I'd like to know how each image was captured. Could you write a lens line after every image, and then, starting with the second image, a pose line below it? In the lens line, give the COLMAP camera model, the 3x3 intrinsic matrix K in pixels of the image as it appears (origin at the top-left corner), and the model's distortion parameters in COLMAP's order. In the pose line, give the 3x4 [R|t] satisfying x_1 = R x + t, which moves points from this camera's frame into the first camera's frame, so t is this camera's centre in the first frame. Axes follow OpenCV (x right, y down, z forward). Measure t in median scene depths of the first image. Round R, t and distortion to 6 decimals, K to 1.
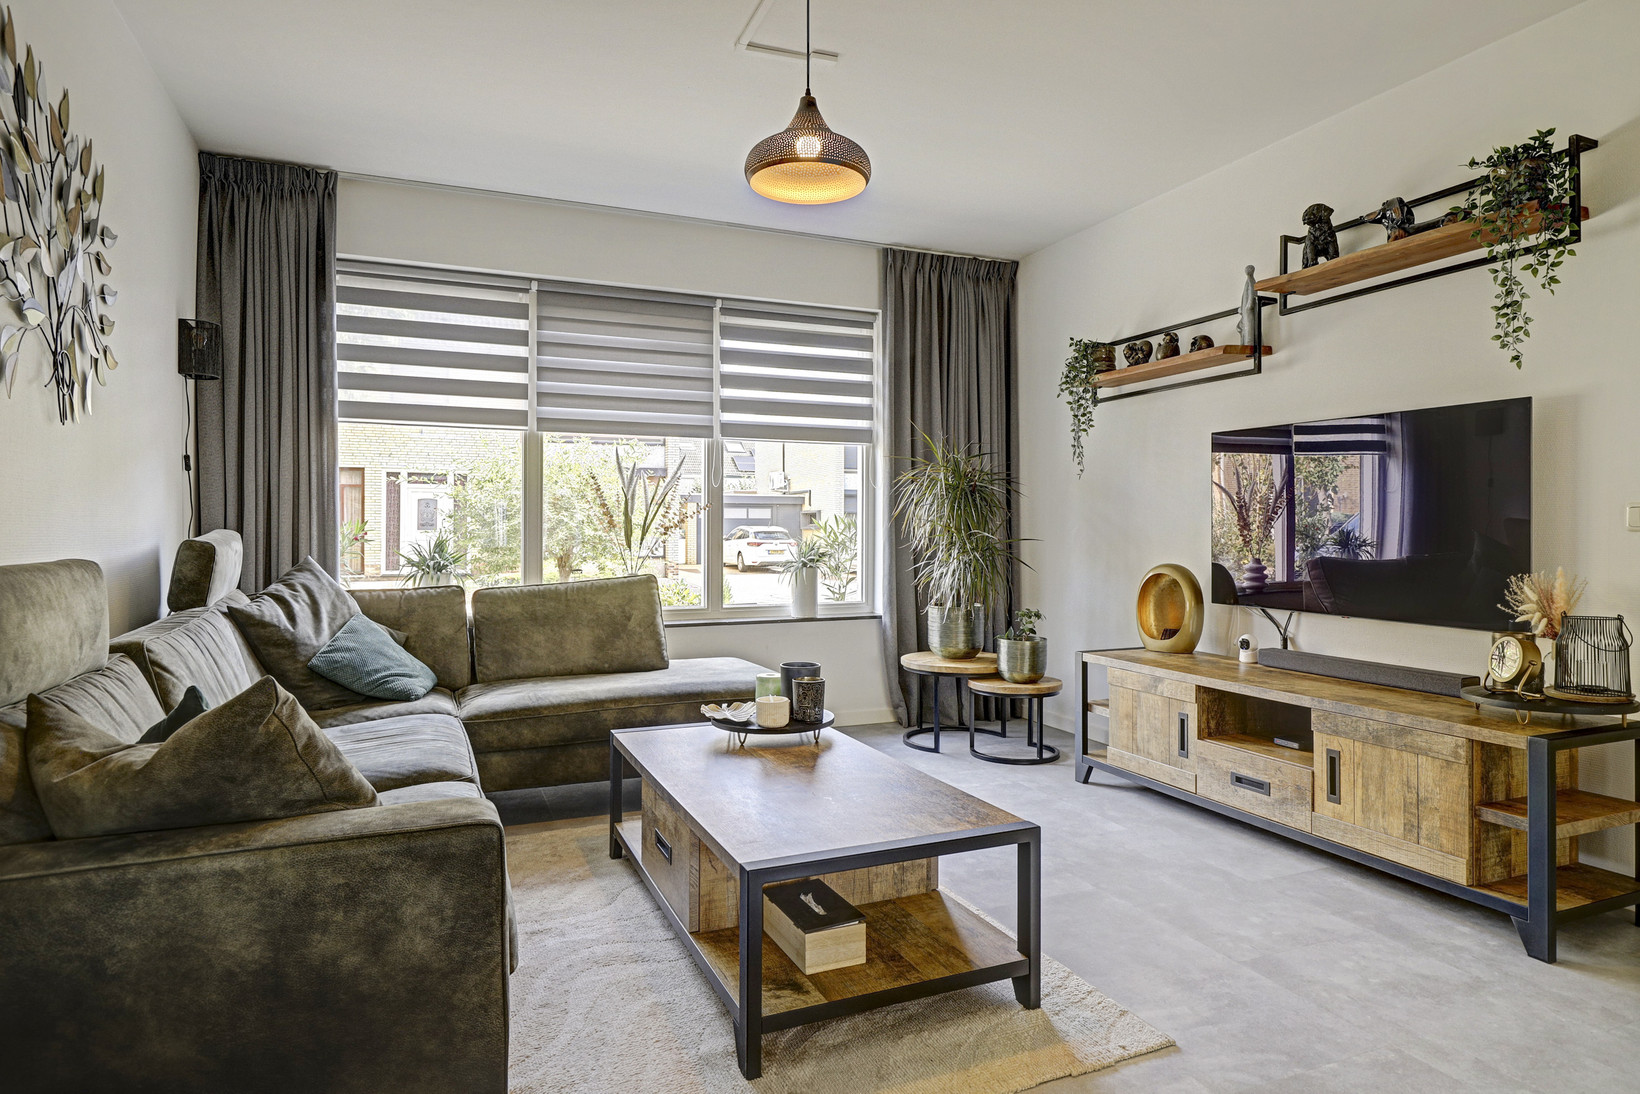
lens RADIAL K [[954.0, 0, 849.8], [0, 954.0, 531.3], [0, 0, 1]] dist [-0.004385, -0.001123]
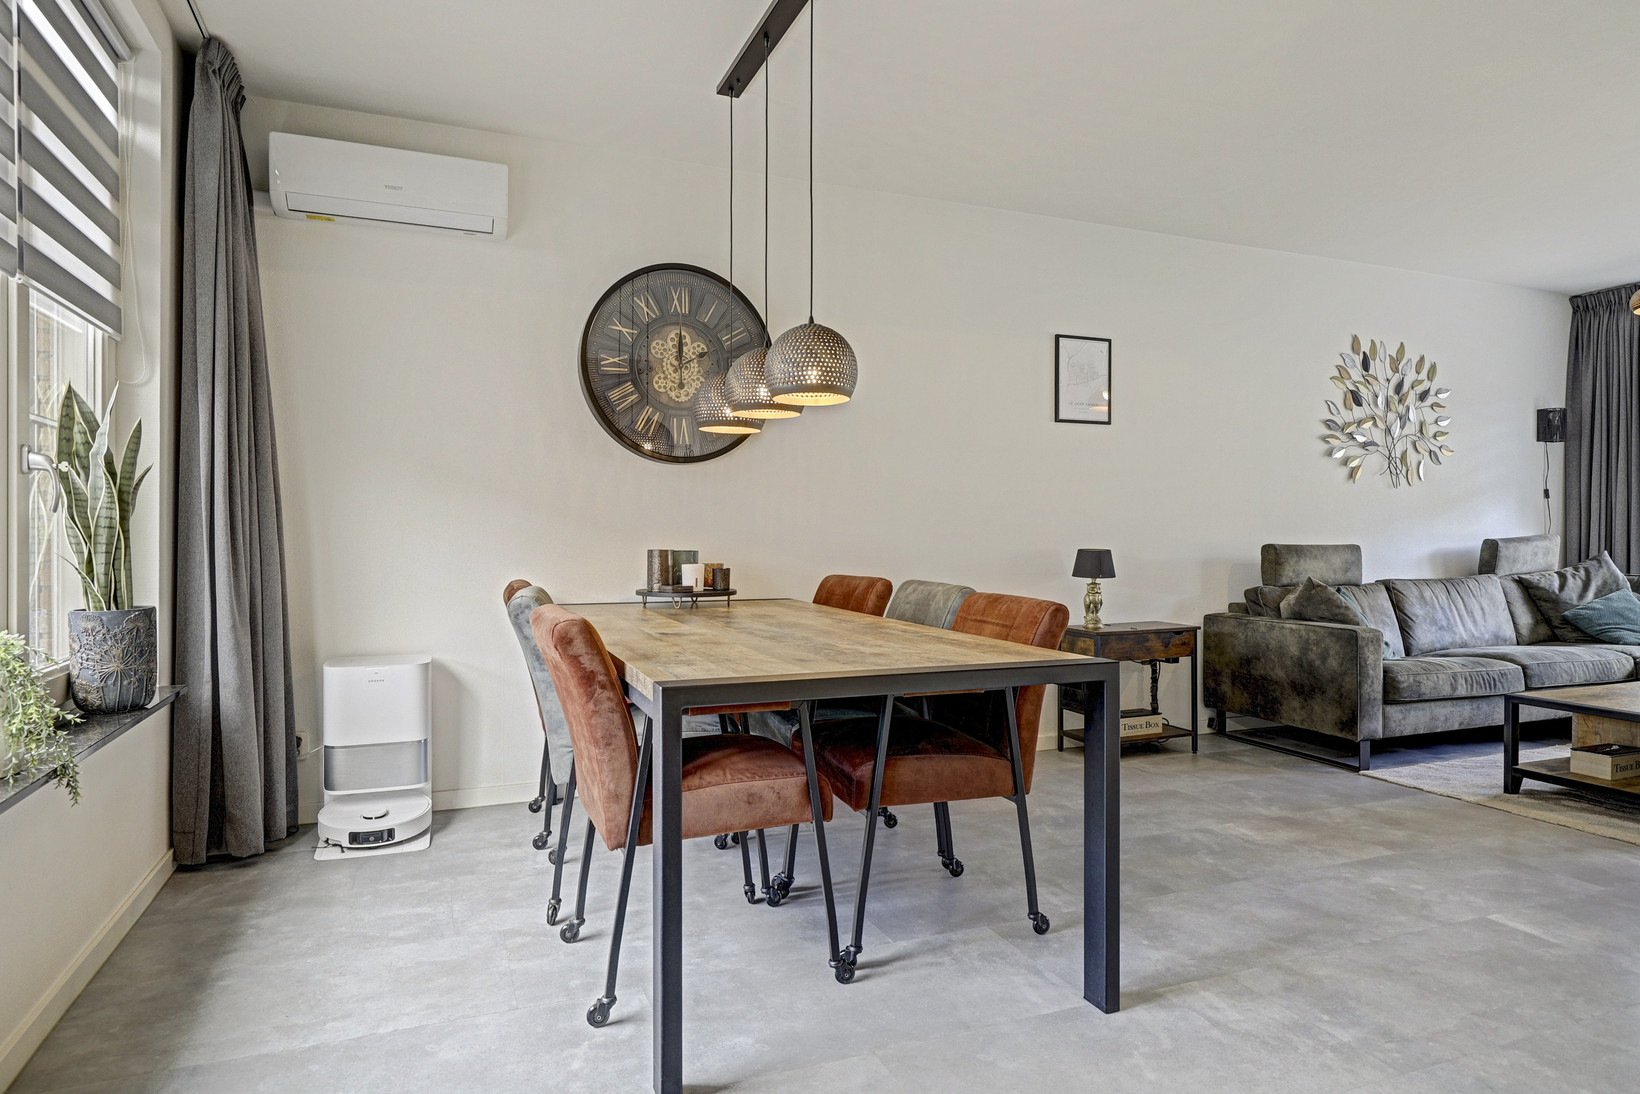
lens RADIAL K [[954.0, 0, 825.6], [0, 954.0, 547.2], [0, 0, 1]] dist [-0.004385, -0.001123]
pose [[-0.026175, 0.012742, -0.999576, 0.872839], [-0.004855, 0.999905, 0.012874, 0.005204], [0.999646, 0.005189, -0.026111, -0.192200]]
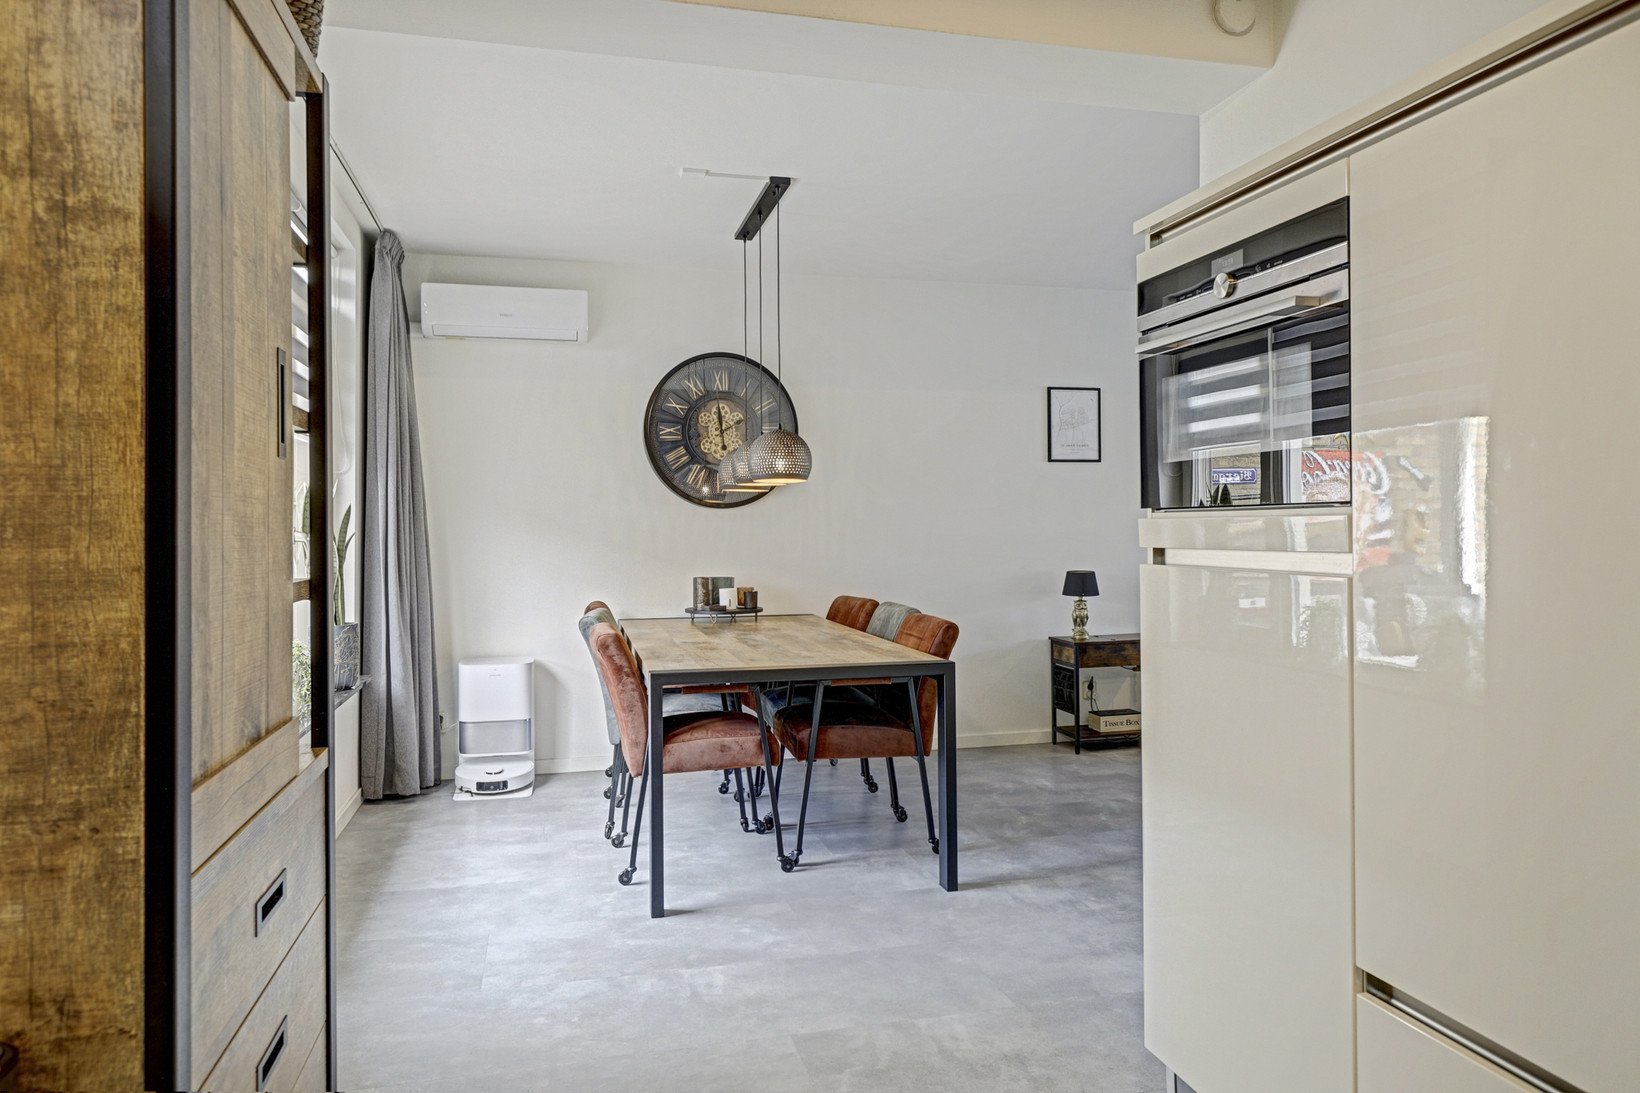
lens RADIAL K [[1064.5, 0, 846.1], [0, 1064.5, 533.7], [0, 0, 1]] dist [-0.007026, 0.003408]
pose [[-0.149776, 0.002019, -0.988718, 1.225699], [0.003651, 0.999992, 0.001489, -0.033116], [0.988713, -0.003387, -0.149782, -0.010369]]
